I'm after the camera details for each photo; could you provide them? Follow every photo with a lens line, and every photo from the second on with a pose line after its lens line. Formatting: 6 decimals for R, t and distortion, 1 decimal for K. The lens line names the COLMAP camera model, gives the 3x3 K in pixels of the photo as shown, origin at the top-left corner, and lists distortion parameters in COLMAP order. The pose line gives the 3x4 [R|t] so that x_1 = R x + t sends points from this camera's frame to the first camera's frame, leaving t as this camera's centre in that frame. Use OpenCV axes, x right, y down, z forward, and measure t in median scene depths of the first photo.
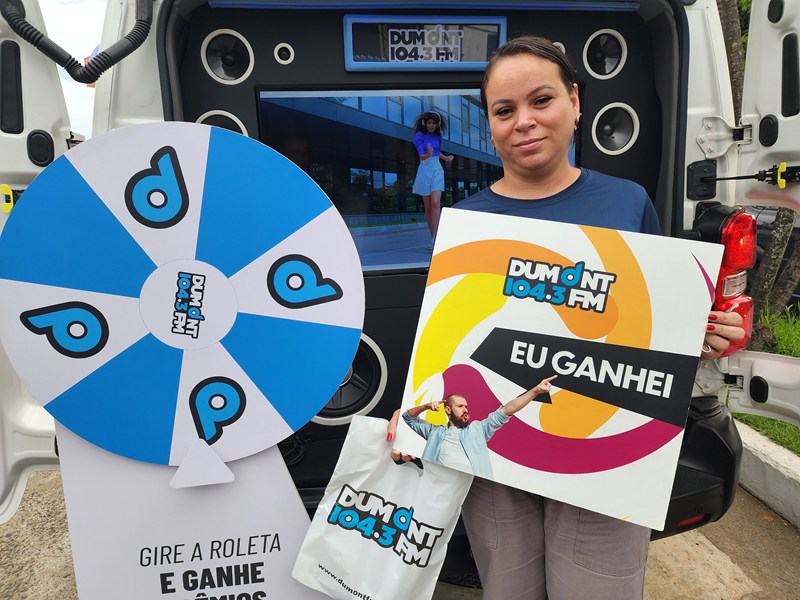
lens RADIAL K [[544.0, 0, 396.1], [0, 544.0, 299.4], [0, 0, 1]] dist [0.063857, -0.060534]
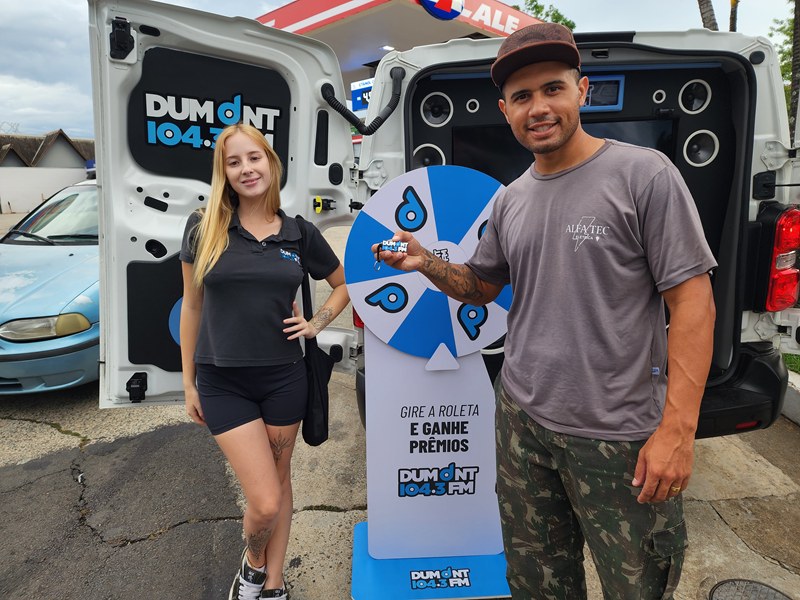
lens RADIAL K [[544.0, 0, 404.0], [0, 544.0, 293.6], [0, 0, 1]] dist [0.063857, -0.060534]
pose [[0.994065, 0.019442, -0.107033, -0.217254], [-0.015927, 0.999308, 0.033604, 0.027612], [0.107612, -0.031700, 0.993687, -0.544943]]
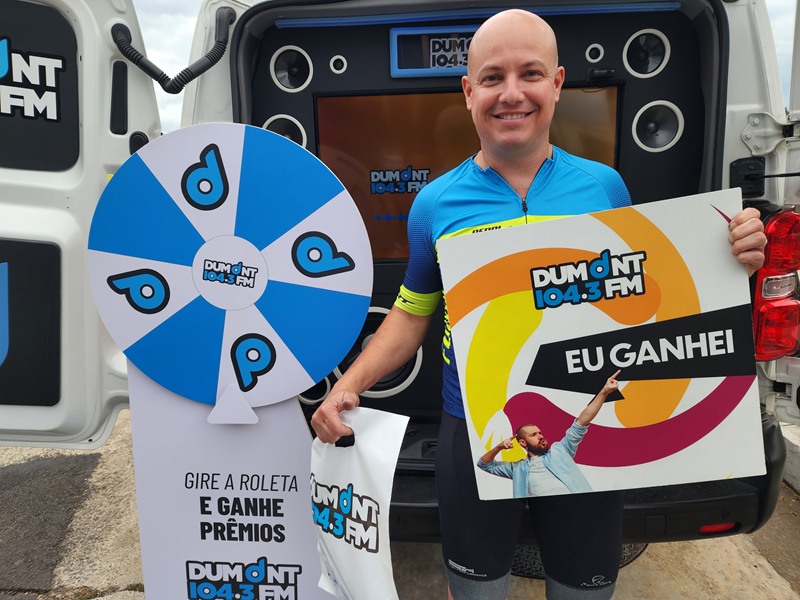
lens RADIAL K [[544.0, 0, 395.1], [0, 544.0, 287.7], [0, 0, 1]] dist [0.063857, -0.060534]
pose [[0.978015, 0.050416, -0.202348, 0.165057], [-0.055492, 0.998269, -0.019486, 0.033789], [0.201015, 0.030287, 0.979120, -0.081535]]
